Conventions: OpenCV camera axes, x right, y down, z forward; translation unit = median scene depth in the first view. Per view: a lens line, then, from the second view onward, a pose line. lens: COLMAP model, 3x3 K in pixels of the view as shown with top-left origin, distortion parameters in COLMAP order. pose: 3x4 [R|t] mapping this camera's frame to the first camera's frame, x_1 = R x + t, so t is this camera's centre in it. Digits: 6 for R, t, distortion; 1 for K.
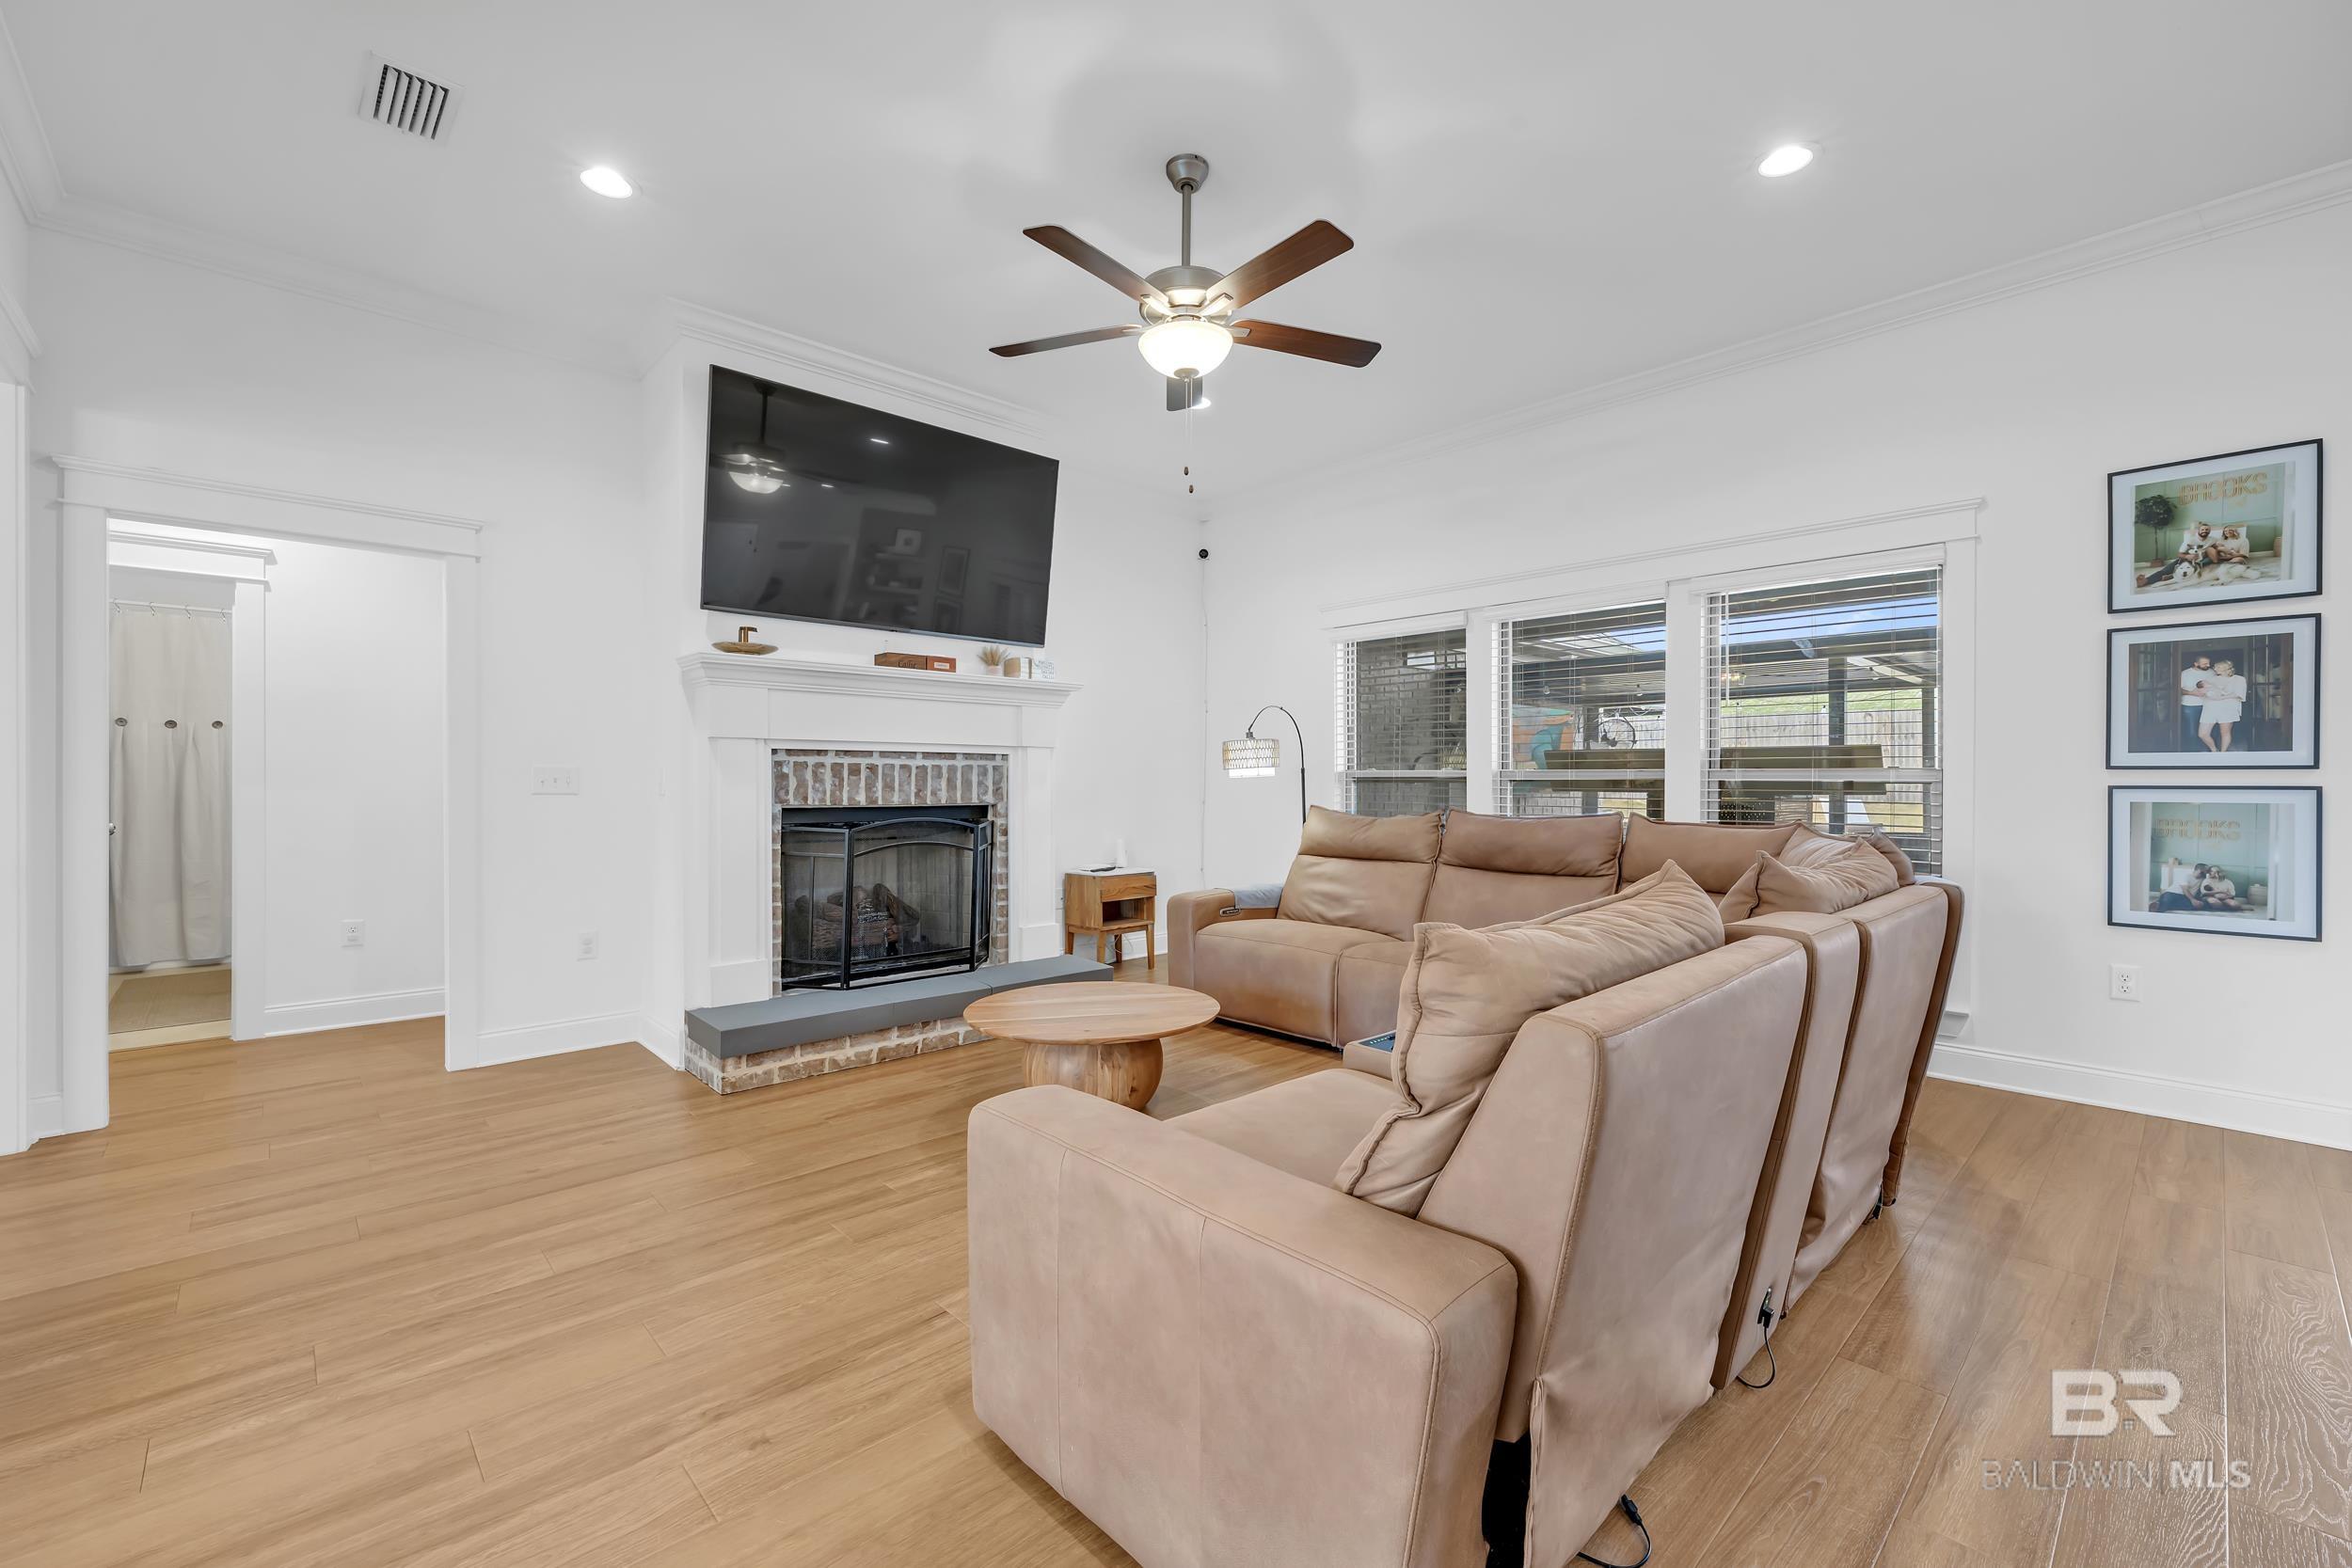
lens RADIAL K [[970.3, 0, 1201.8], [0, 970.3, 784.4], [0, 0, 1]] dist [0.001790, 0.000151]
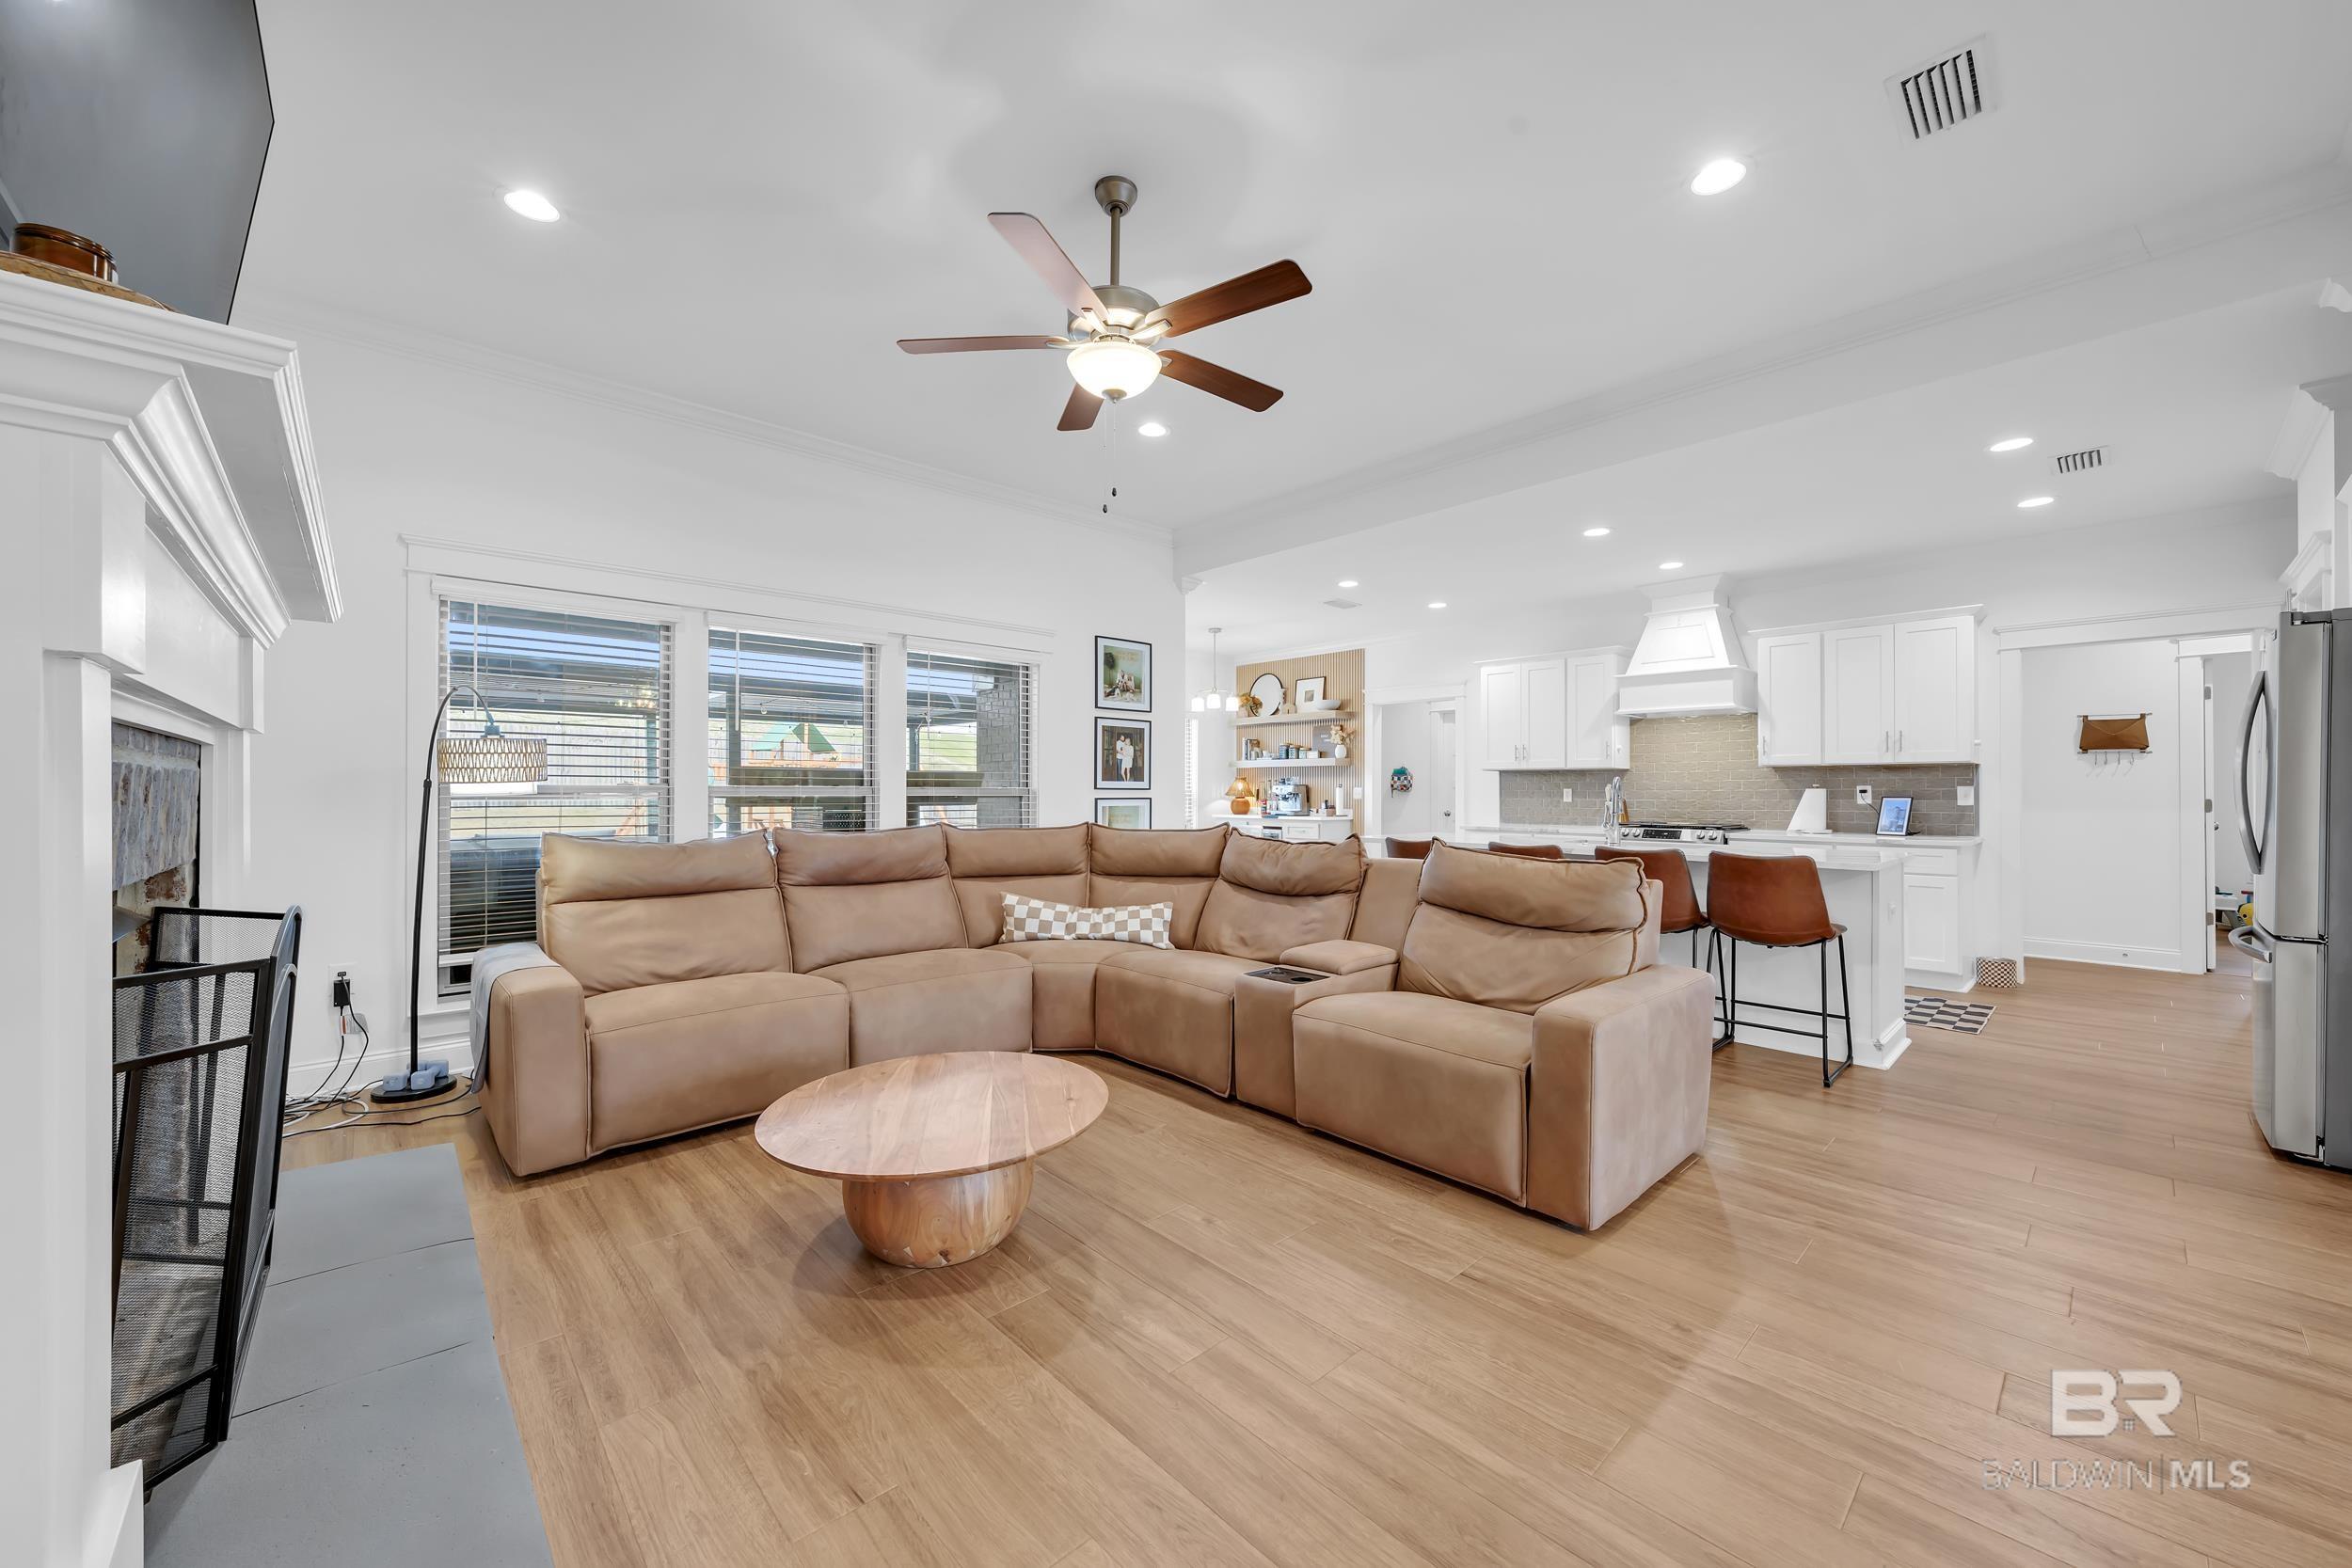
lens RADIAL K [[881.7, 0, 1169.1], [0, 881.7, 797.3], [0, 0, 1]] dist [-0.001550, -0.000196]
pose [[0.025044, -0.007166, 0.999661, -0.843352], [0.003727, 0.999968, 0.007074, -0.012716], [-0.999679, 0.003548, 0.025070, 0.855394]]
